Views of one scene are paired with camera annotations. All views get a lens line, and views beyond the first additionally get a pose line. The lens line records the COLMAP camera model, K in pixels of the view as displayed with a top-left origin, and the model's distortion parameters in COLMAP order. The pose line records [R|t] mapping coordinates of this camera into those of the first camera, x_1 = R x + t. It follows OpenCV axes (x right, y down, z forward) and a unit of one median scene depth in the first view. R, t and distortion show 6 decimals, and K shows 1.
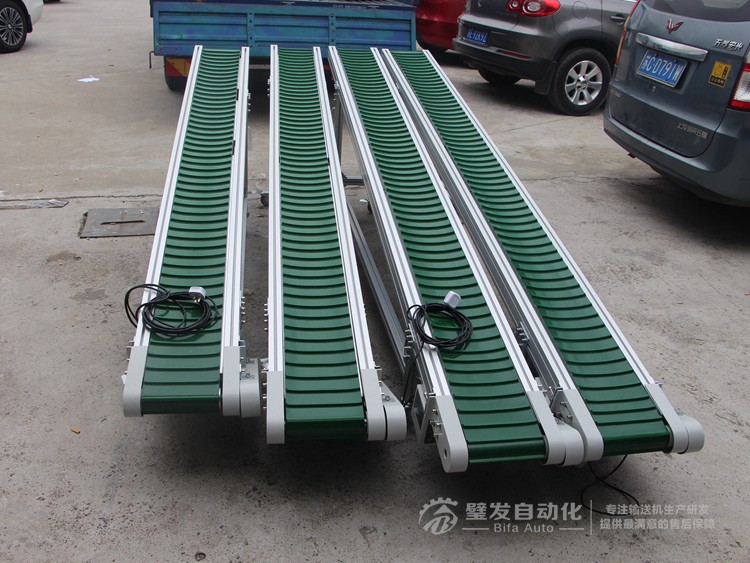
lens RADIAL K [[703.4, 0, 372.2], [0, 703.4, 281.9], [0, 0, 1]] dist [-0.186042, 0.164972]
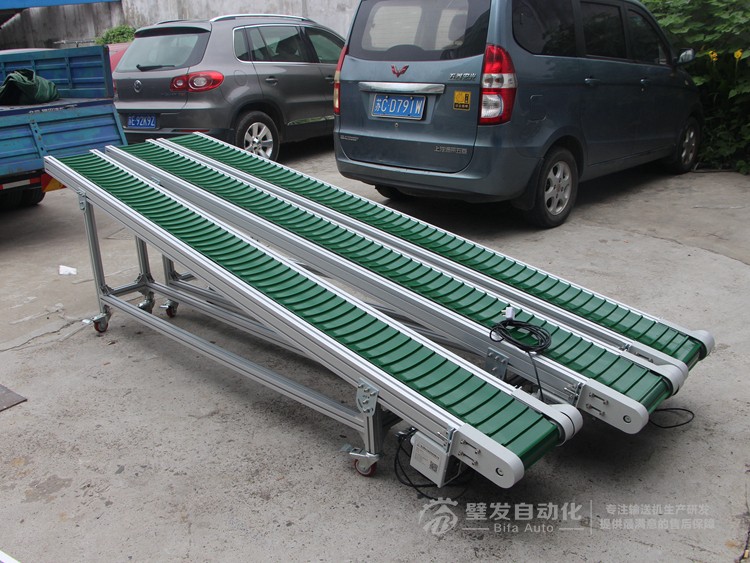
lens RADIAL K [[703.4, 0, 372.2], [0, 703.4, 281.9], [0, 0, 1]] dist [-0.186042, 0.164972]
pose [[0.777270, -0.287085, 0.559852, -0.266839], [0.344824, 0.938664, 0.002599, -0.040396], [-0.526259, 0.191030, 0.828589, 0.072954]]
